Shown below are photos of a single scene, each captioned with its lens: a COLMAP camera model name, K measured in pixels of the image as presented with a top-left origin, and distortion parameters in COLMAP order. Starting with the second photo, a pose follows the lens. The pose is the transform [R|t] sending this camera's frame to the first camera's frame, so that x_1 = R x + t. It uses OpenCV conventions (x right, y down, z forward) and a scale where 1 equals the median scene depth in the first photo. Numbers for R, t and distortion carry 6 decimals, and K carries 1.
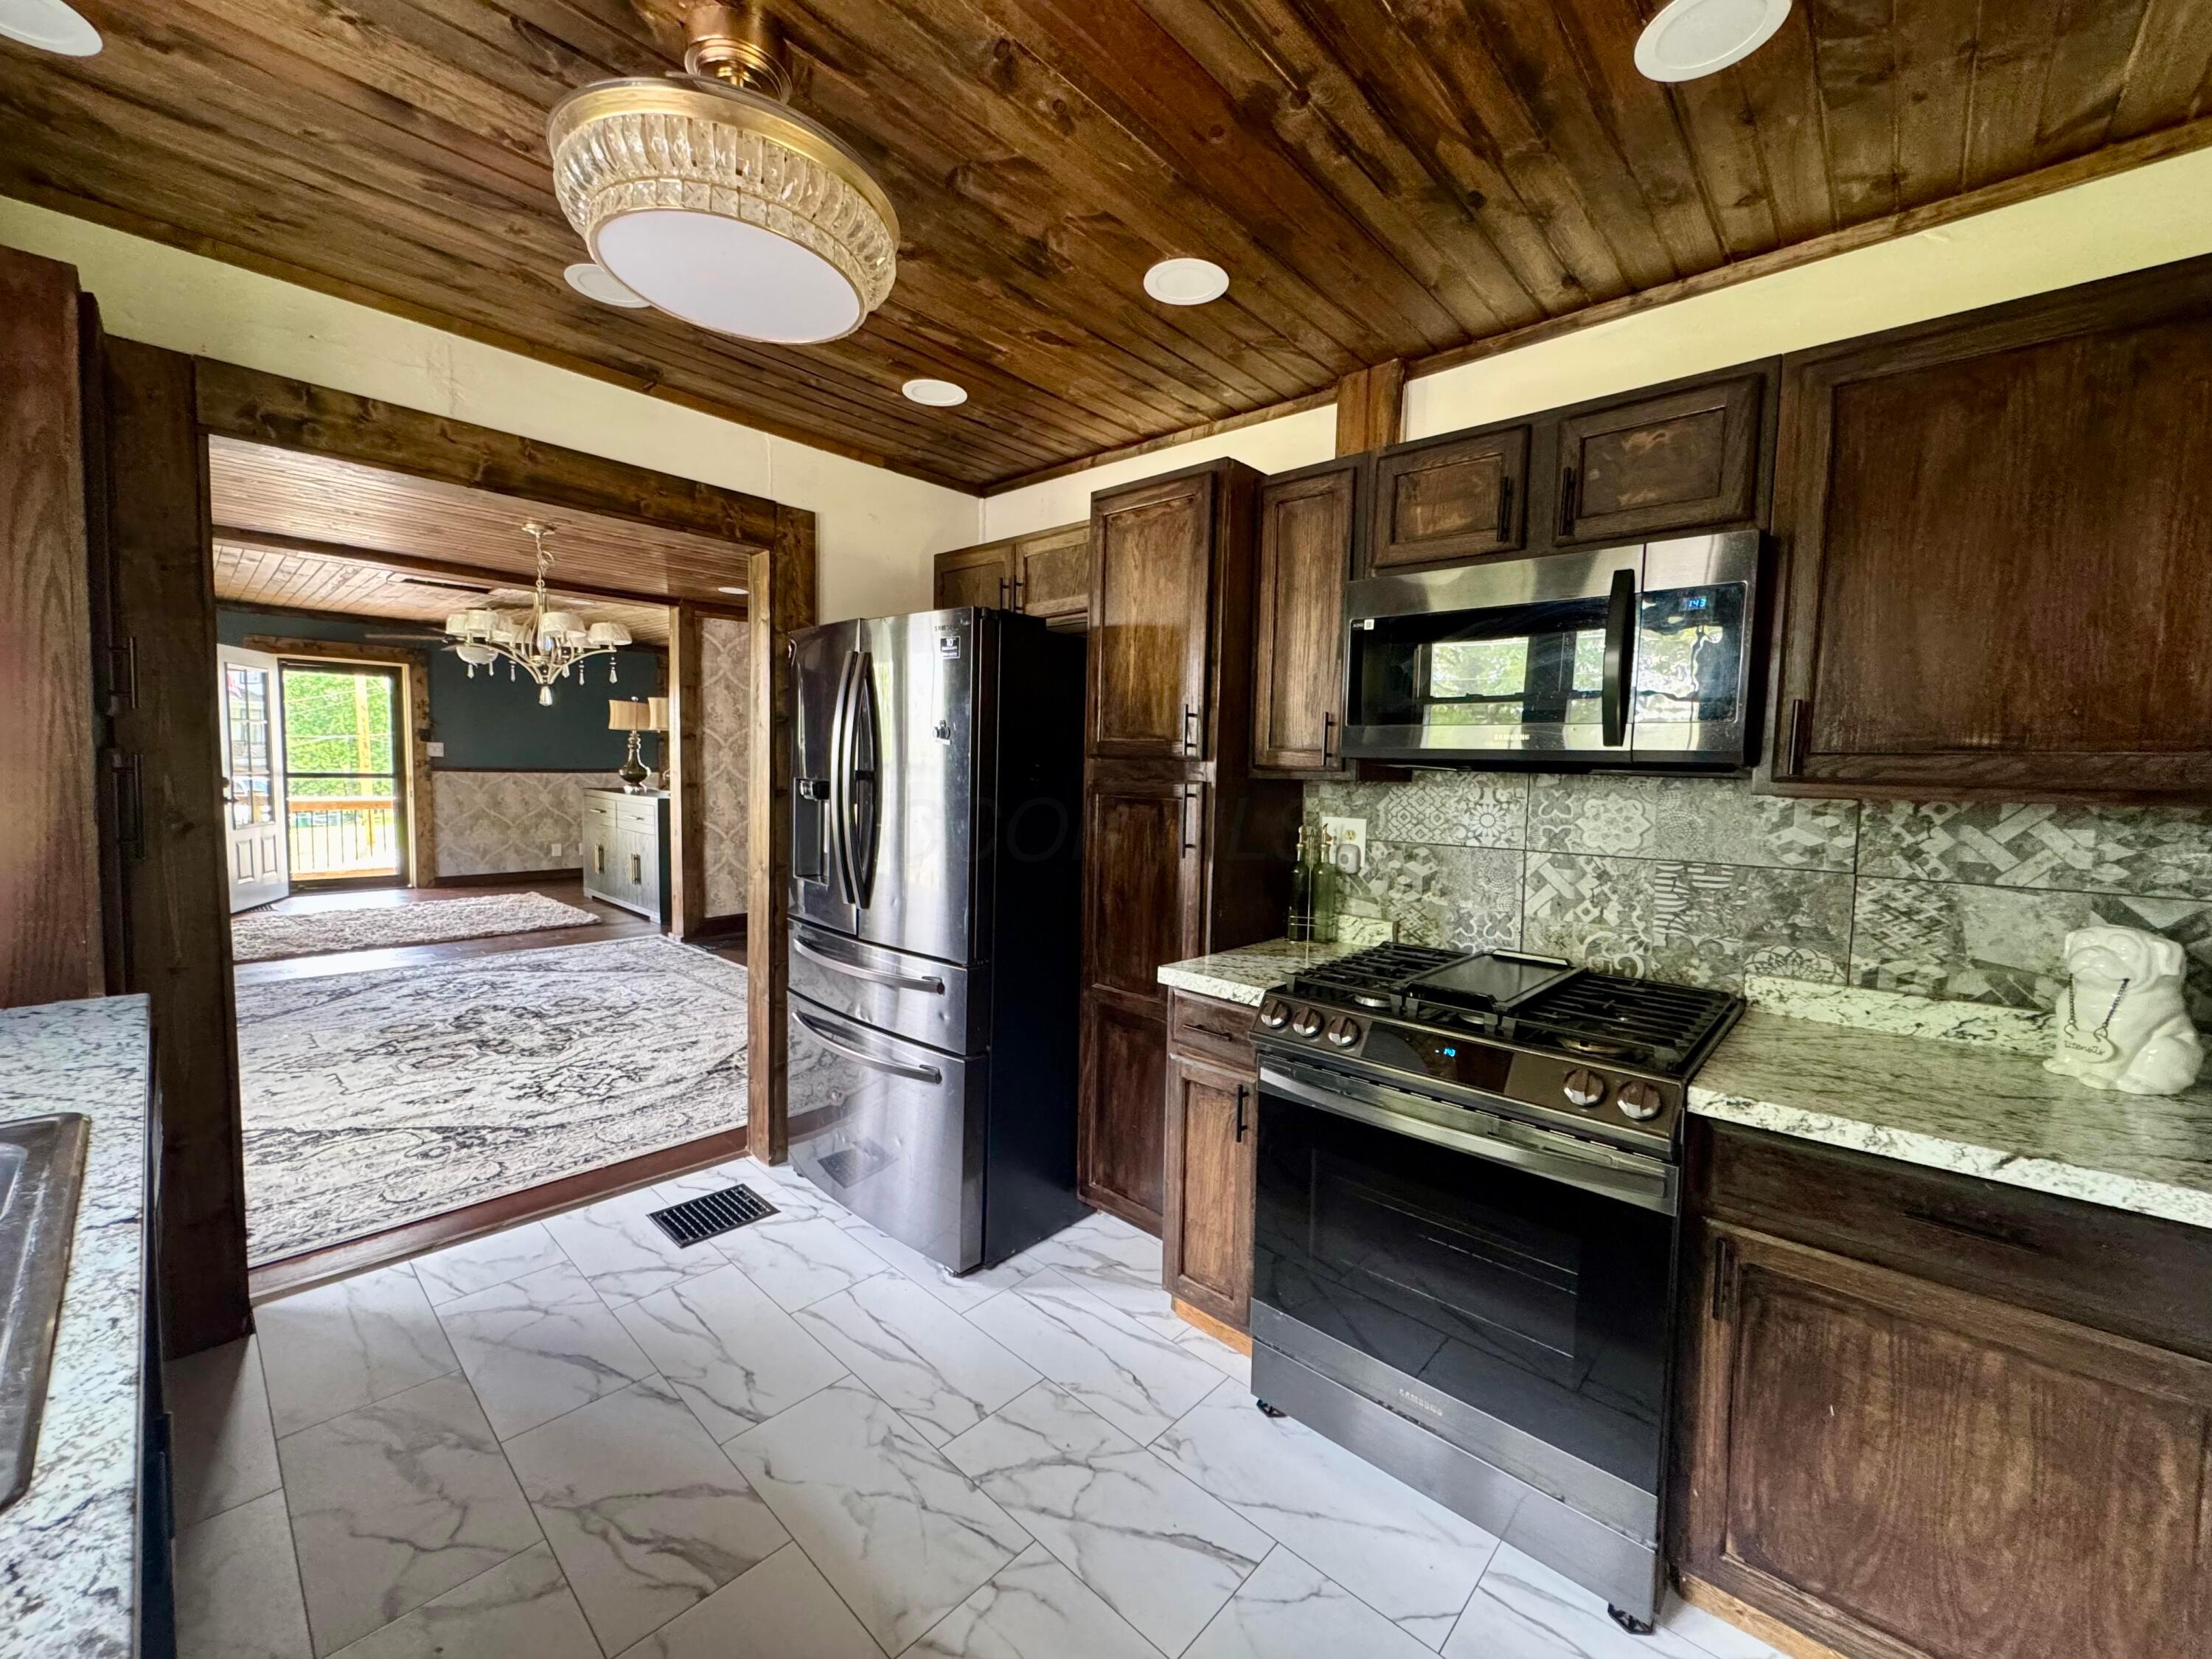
lens RADIAL K [[881.0, 0, 1106.0], [0, 881.0, 829.5], [0, 0, 1]] dist [-0.006788, 0.003741]
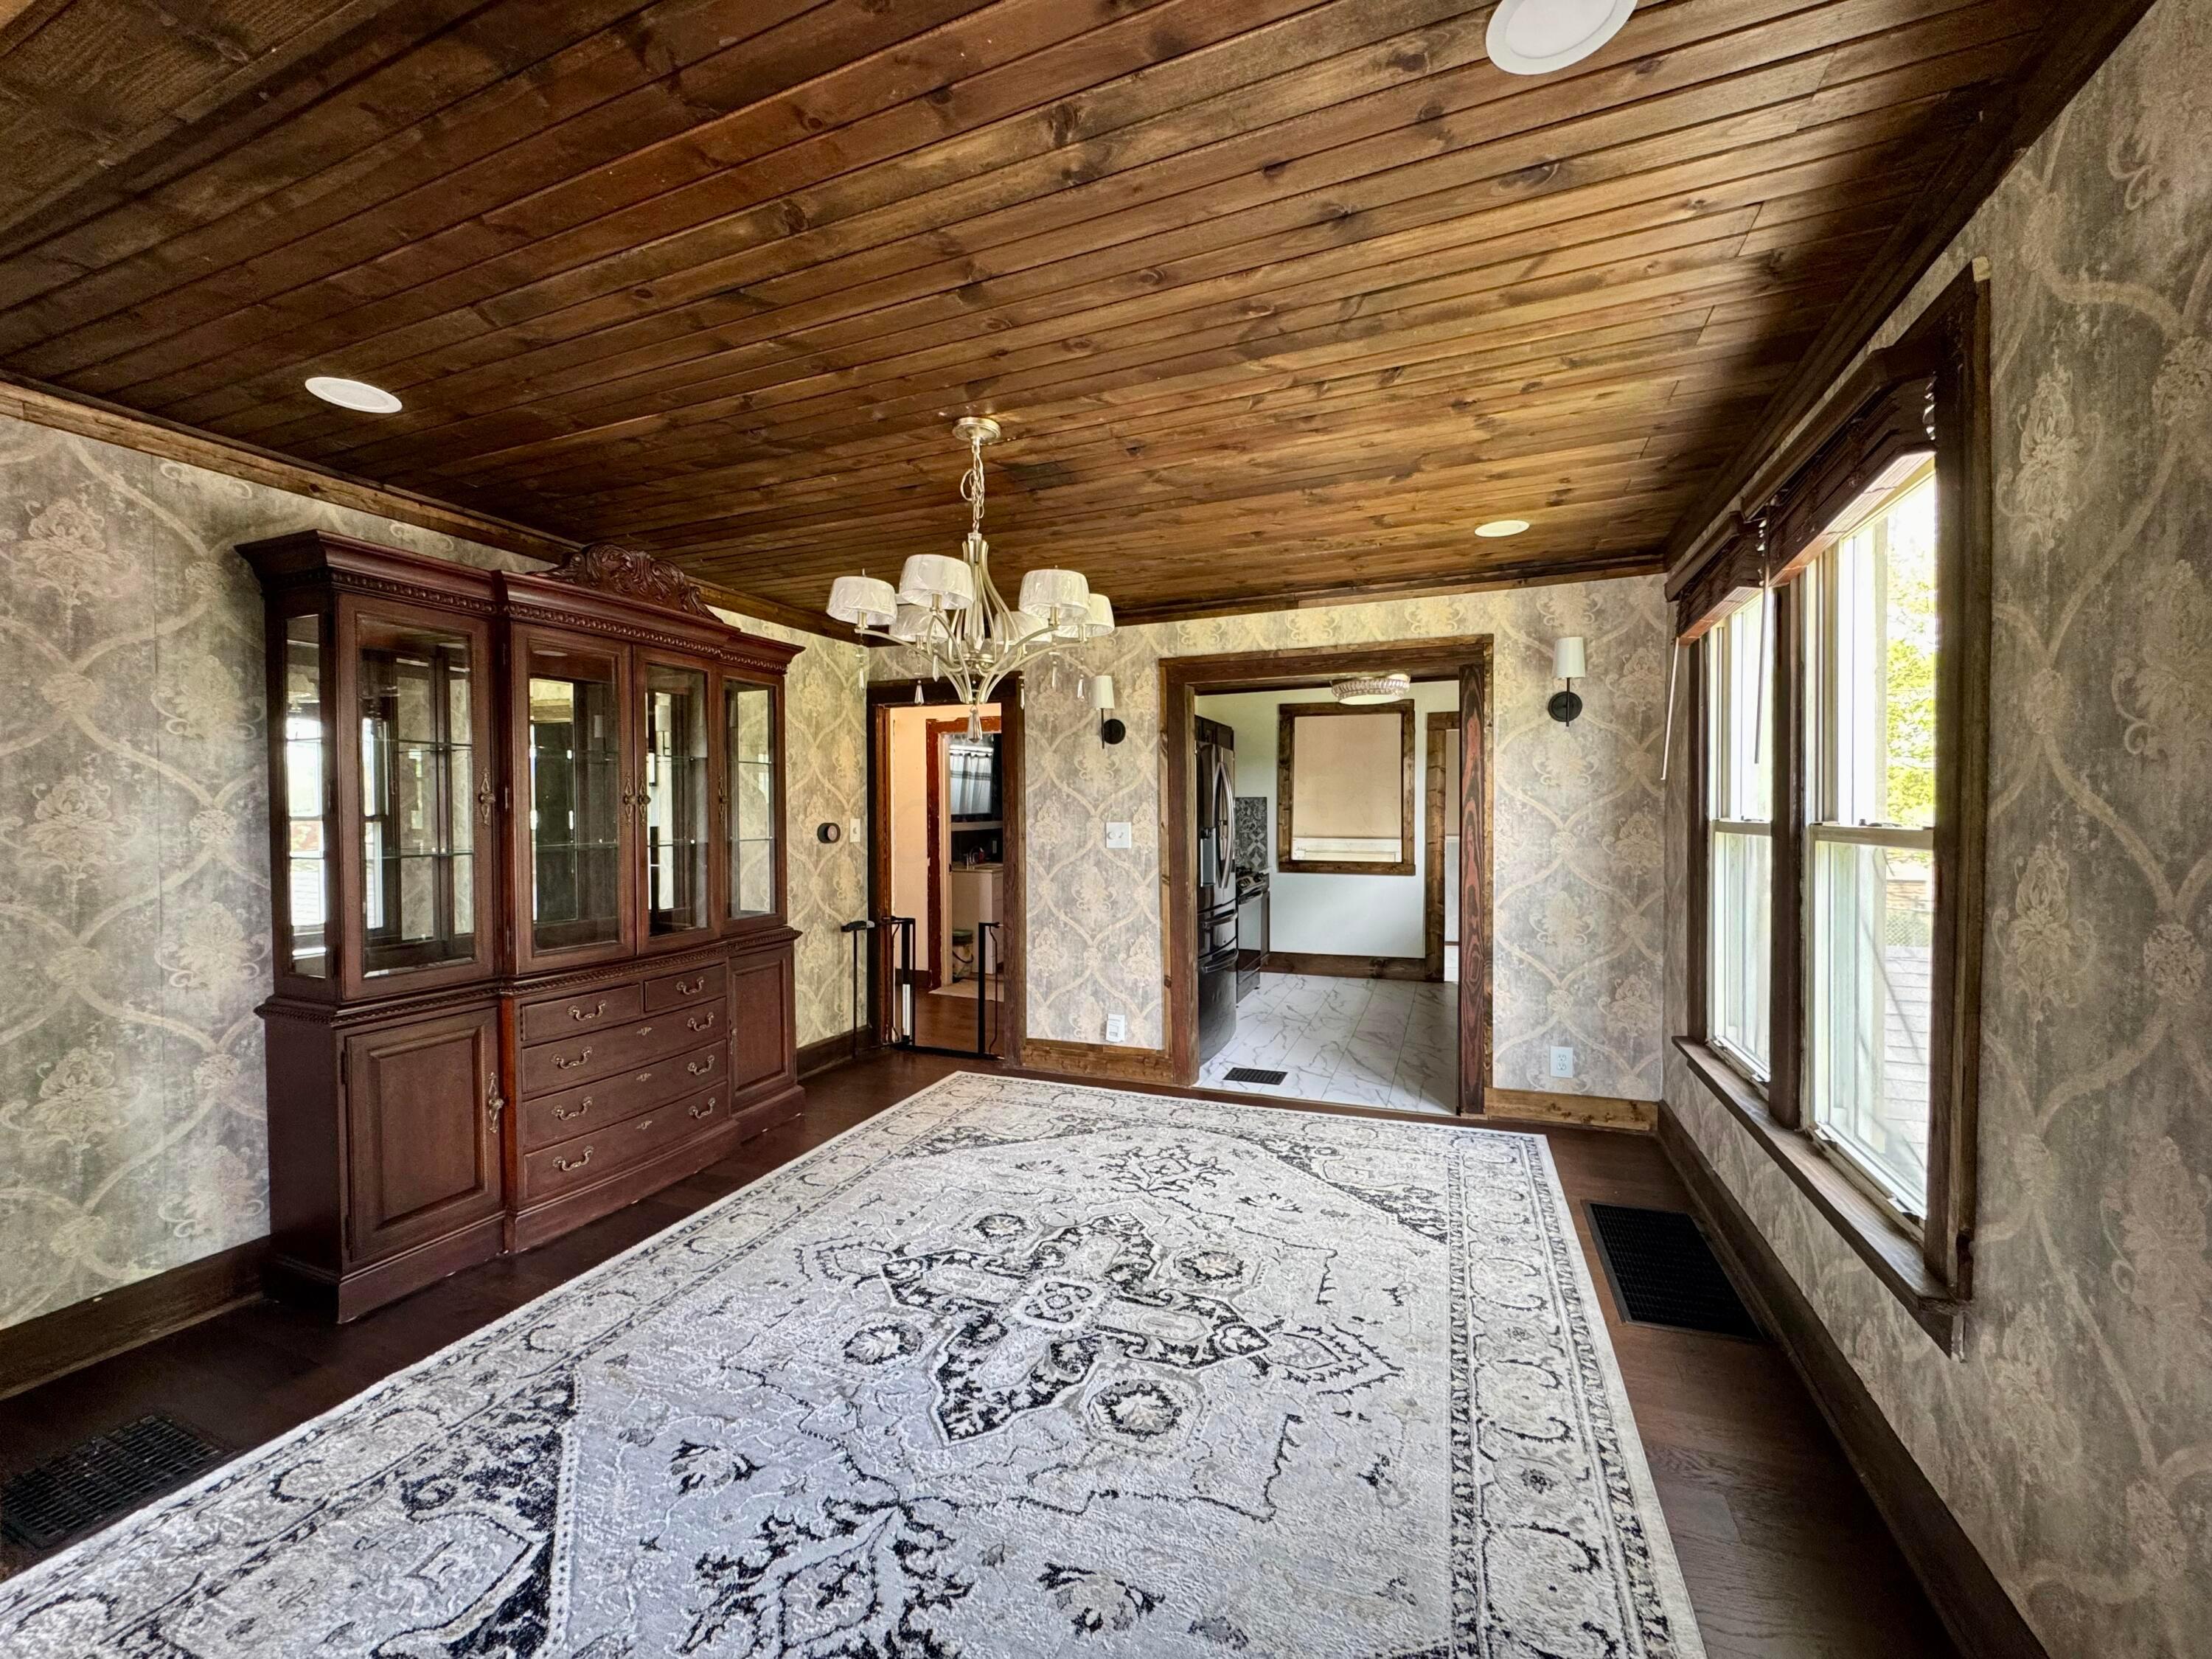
lens RADIAL K [[881.0, 0, 1106.0], [0, 881.0, 829.5], [0, 0, 1]] dist [-0.006788, 0.003741]
pose [[-0.352981, -0.045685, 0.934514, -1.627327], [0.066572, 0.995049, 0.073789, -0.166663], [-0.933259, 0.088259, -0.348193, 1.534327]]
